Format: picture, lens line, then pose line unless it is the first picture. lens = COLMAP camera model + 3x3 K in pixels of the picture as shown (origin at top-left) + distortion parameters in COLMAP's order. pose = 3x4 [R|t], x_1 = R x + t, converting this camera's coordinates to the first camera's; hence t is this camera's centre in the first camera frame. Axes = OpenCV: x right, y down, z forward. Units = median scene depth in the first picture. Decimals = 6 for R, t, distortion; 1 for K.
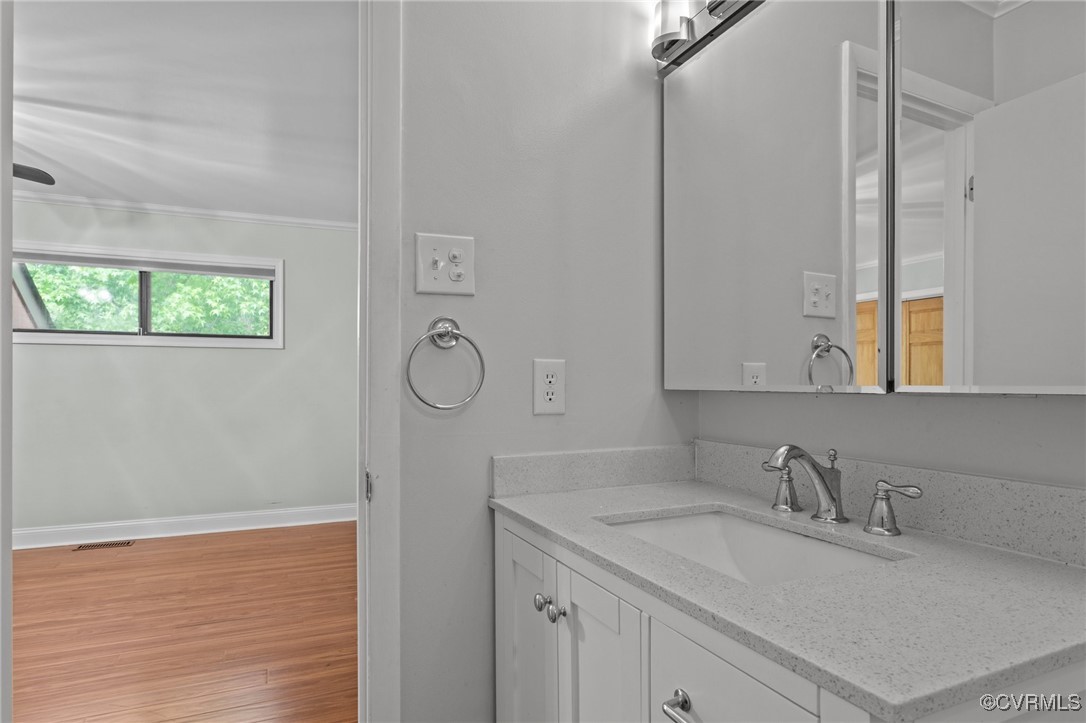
lens RADIAL K [[608.6, 0, 544.5], [0, 608.6, 387.7], [0, 0, 1]] dist [-0.000048, 0.000914]
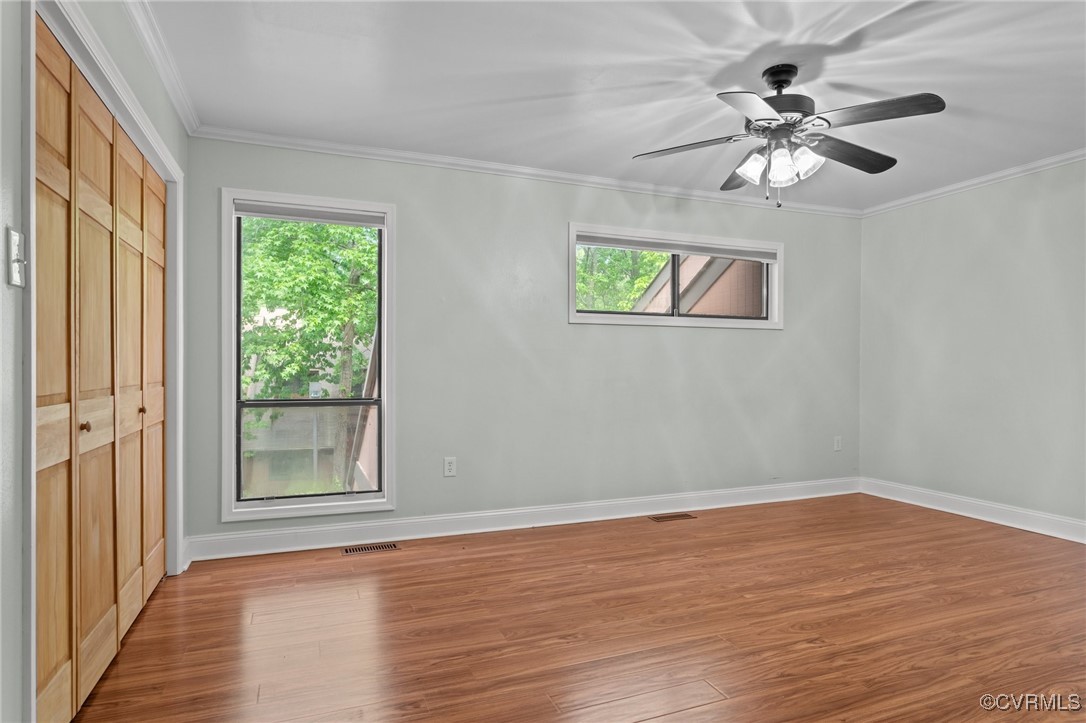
lens RADIAL K [[608.6, 0, 540.8], [0, 608.6, 362.9], [0, 0, 1]] dist [-0.000048, 0.000914]
pose [[0.999126, 0.000034, -0.041799, -1.048660], [-0.000181, 0.999994, -0.003527, -0.002102], [0.041799, 0.003531, 0.999120, -0.062420]]
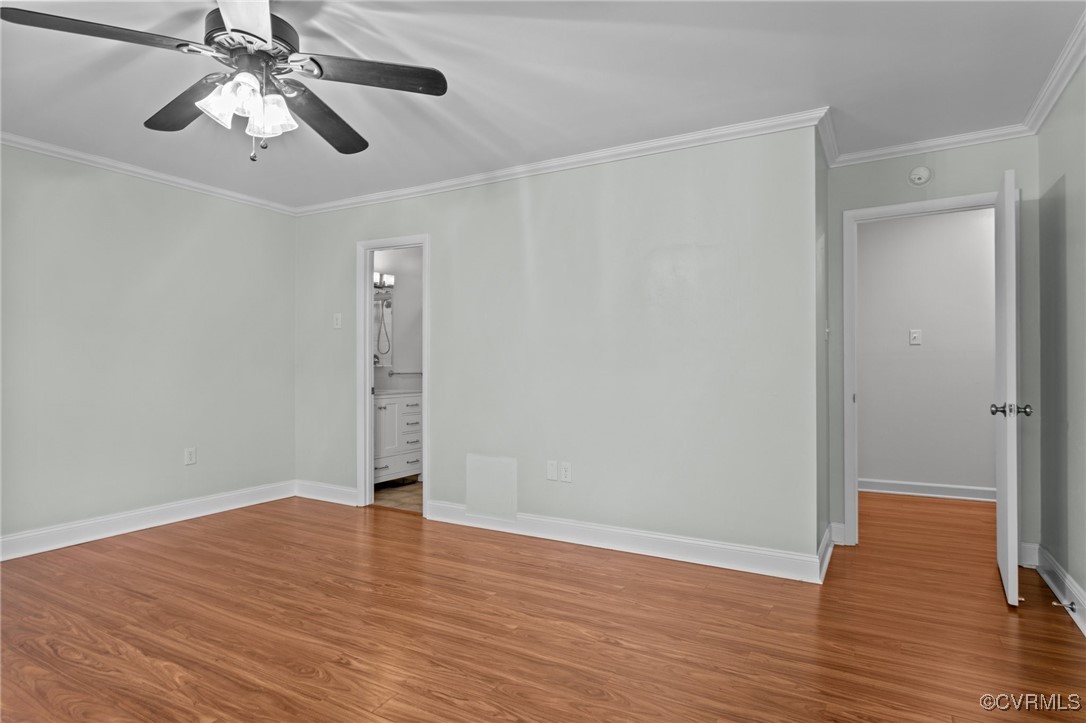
lens RADIAL K [[608.6, 0, 537.0], [0, 608.6, 359.8], [0, 0, 1]] dist [-0.000048, 0.000914]
pose [[-0.583868, 0.004399, 0.811837, -1.403913], [0.002538, 0.999990, -0.003593, -0.008317], [-0.811845, -0.000038, -0.583873, 0.823268]]
